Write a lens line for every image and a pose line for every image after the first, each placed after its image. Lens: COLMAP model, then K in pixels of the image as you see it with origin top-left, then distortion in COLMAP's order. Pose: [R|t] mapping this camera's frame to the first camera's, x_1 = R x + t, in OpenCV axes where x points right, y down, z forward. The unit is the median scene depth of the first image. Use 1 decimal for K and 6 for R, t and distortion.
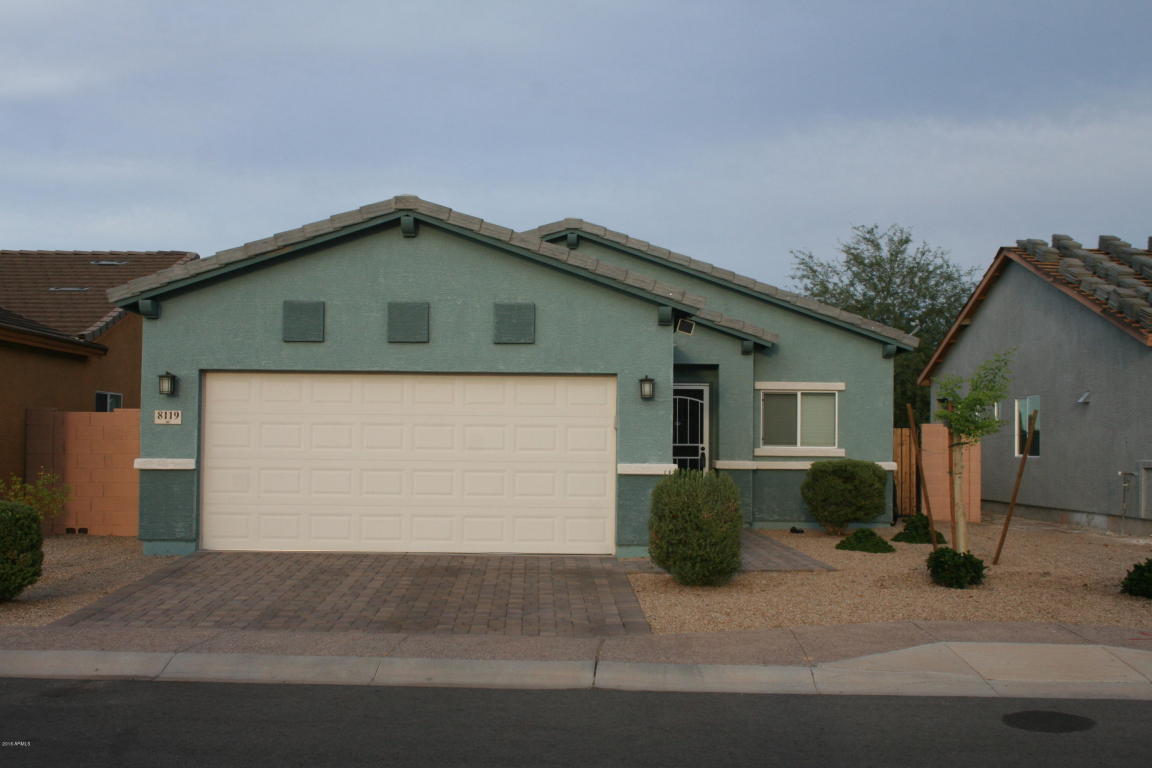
lens RADIAL K [[1450.7, 0, 576.0], [0, 1450.7, 384.0], [0, 0, 1]] dist [-0.030081, -0.016207]
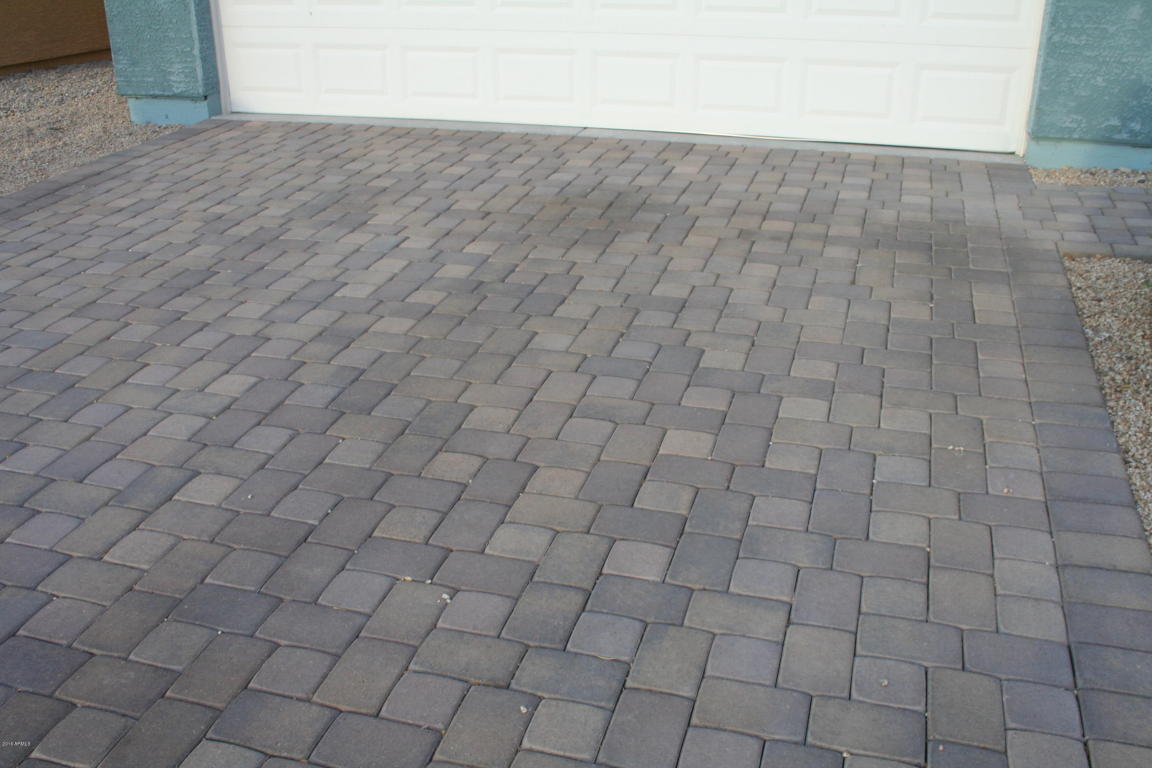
lens RADIAL K [[1097.2, 0, 576.0], [0, 1097.2, 384.0], [0, 0, 1]] dist [-0.070170, 0.002363]
pose [[0.949947, 0.109290, -0.292672, 0.000637], [0.027268, 0.904234, 0.426166, 0.035287], [0.311219, -0.412816, 0.855994, 0.643876]]
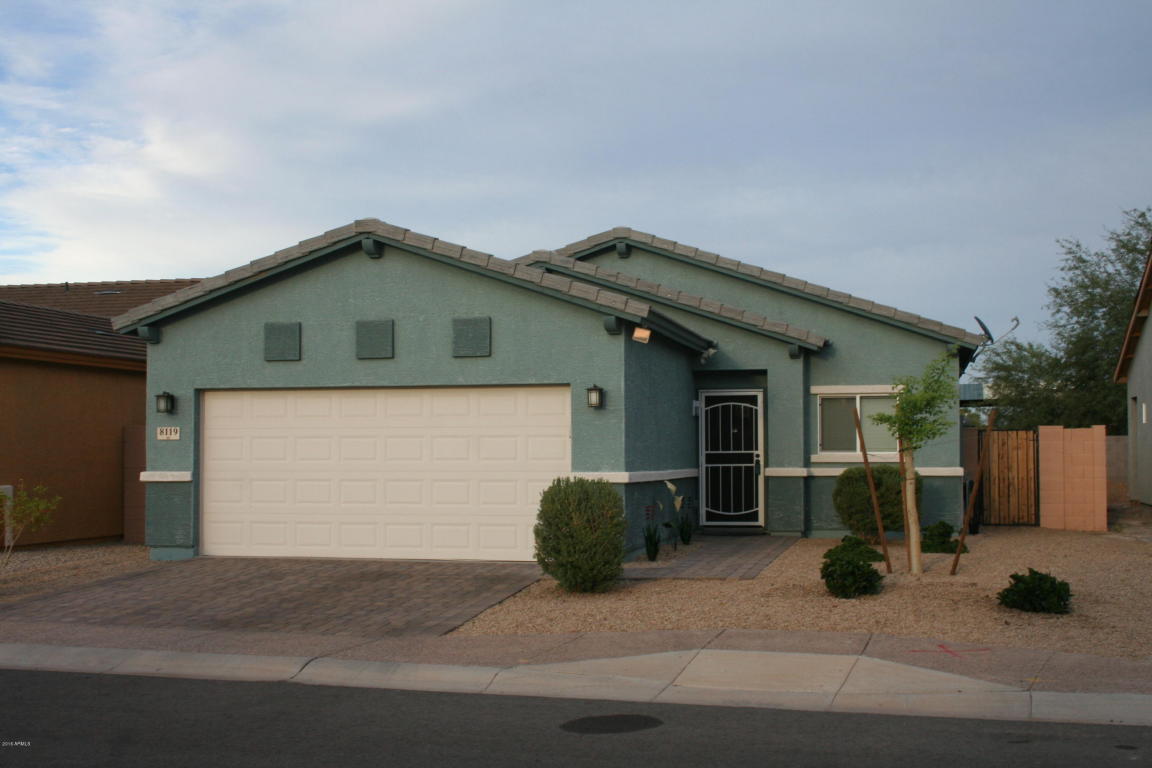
lens RADIAL K [[1497.9, 0, 576.0], [0, 1497.9, 384.0], [0, 0, 1]] dist [-0.028175, -0.020252]
pose [[0.968003, -0.024161, -0.249773, 0.294763], [0.023018, 0.999707, -0.007497, 0.001194], [0.249881, 0.001507, 0.968275, -0.012773]]
